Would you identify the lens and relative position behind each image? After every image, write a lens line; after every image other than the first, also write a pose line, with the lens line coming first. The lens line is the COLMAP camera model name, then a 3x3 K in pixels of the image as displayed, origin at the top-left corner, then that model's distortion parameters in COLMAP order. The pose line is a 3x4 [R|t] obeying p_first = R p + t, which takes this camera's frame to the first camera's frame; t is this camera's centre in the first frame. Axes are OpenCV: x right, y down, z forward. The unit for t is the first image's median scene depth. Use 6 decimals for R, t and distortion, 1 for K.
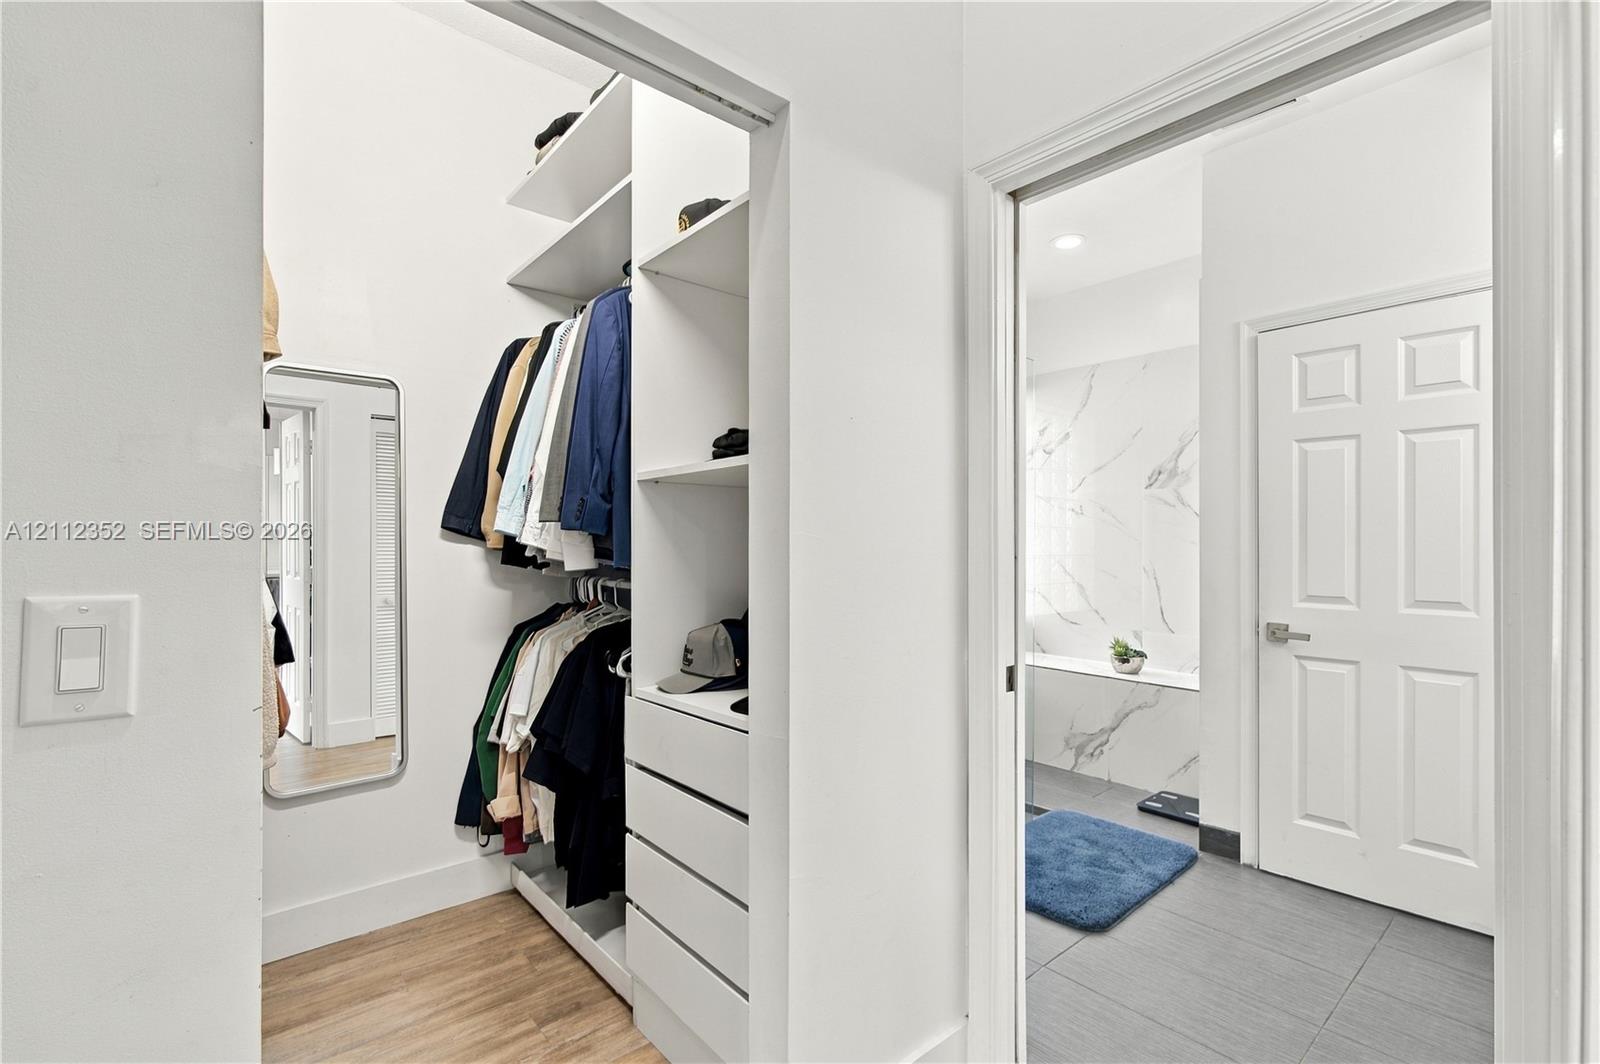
lens RADIAL K [[722.2, 0, 803.0], [0, 722.2, 536.1], [0, 0, 1]] dist [-0.003306, -0.000534]
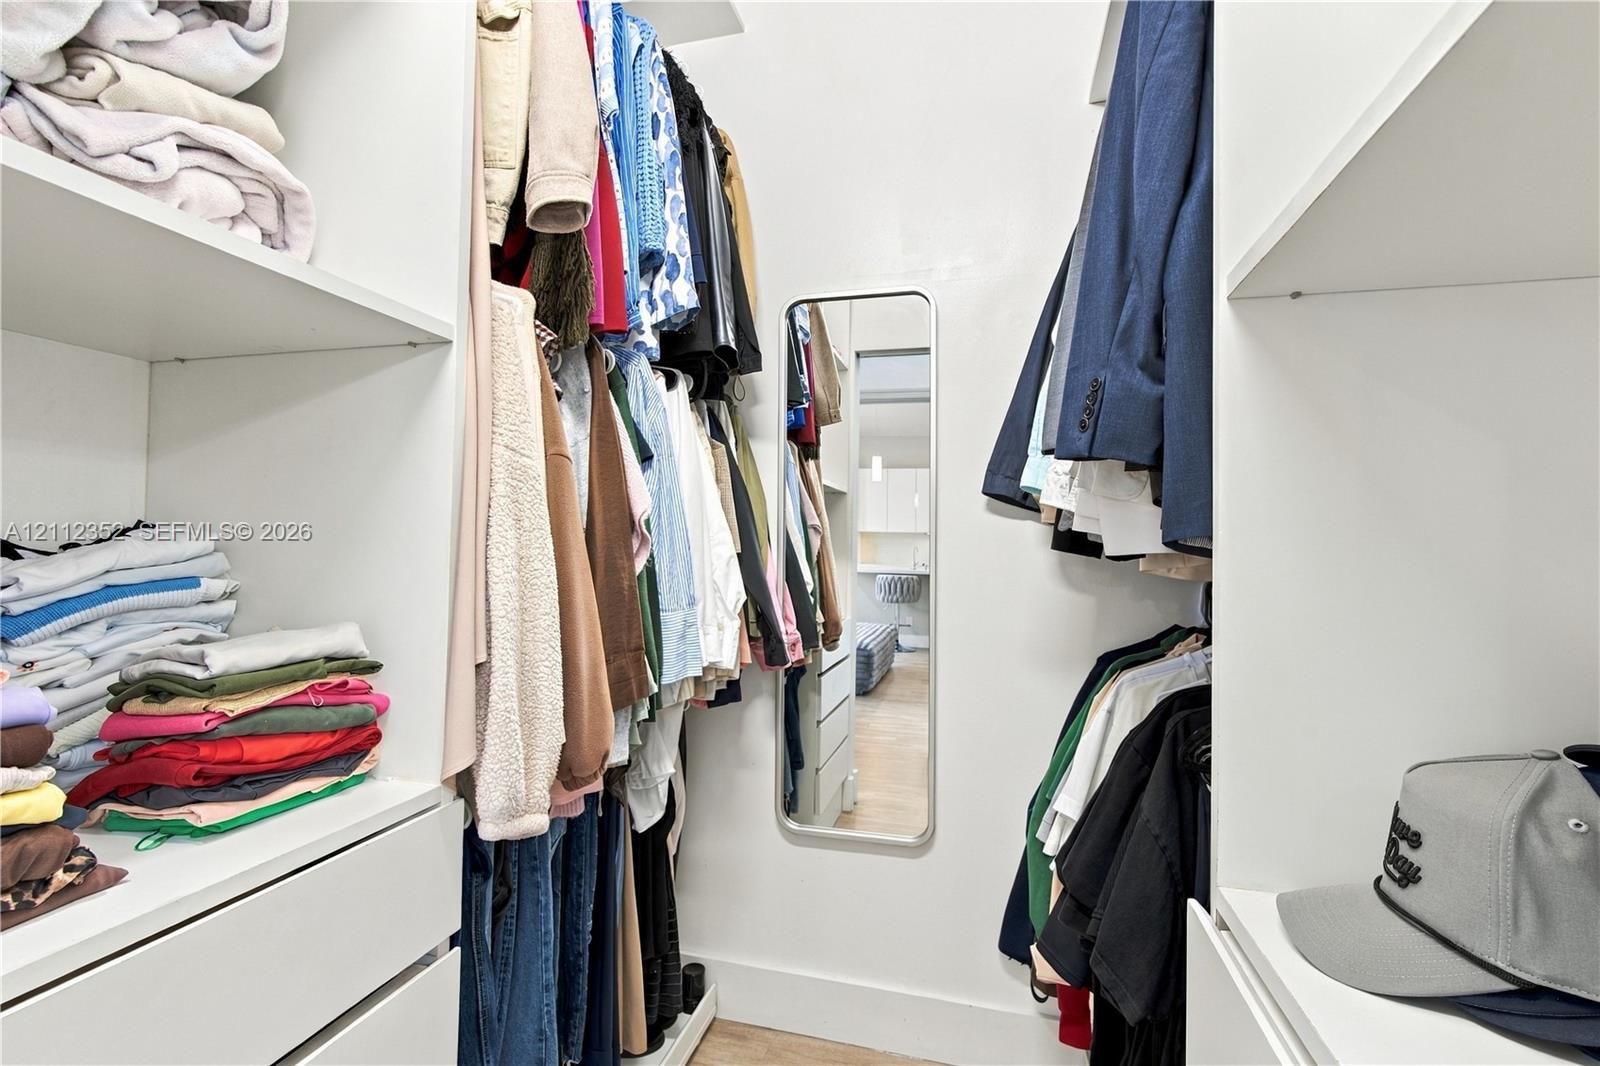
lens RADIAL K [[722.2, 0, 806.0], [0, 722.2, 540.3], [0, 0, 1]] dist [-0.003306, -0.000534]
pose [[0.569616, 0.002765, -0.821906, -0.054708], [-0.005009, 0.999987, -0.000108, 0.039209], [0.821896, 0.004178, 0.569623, 0.607564]]
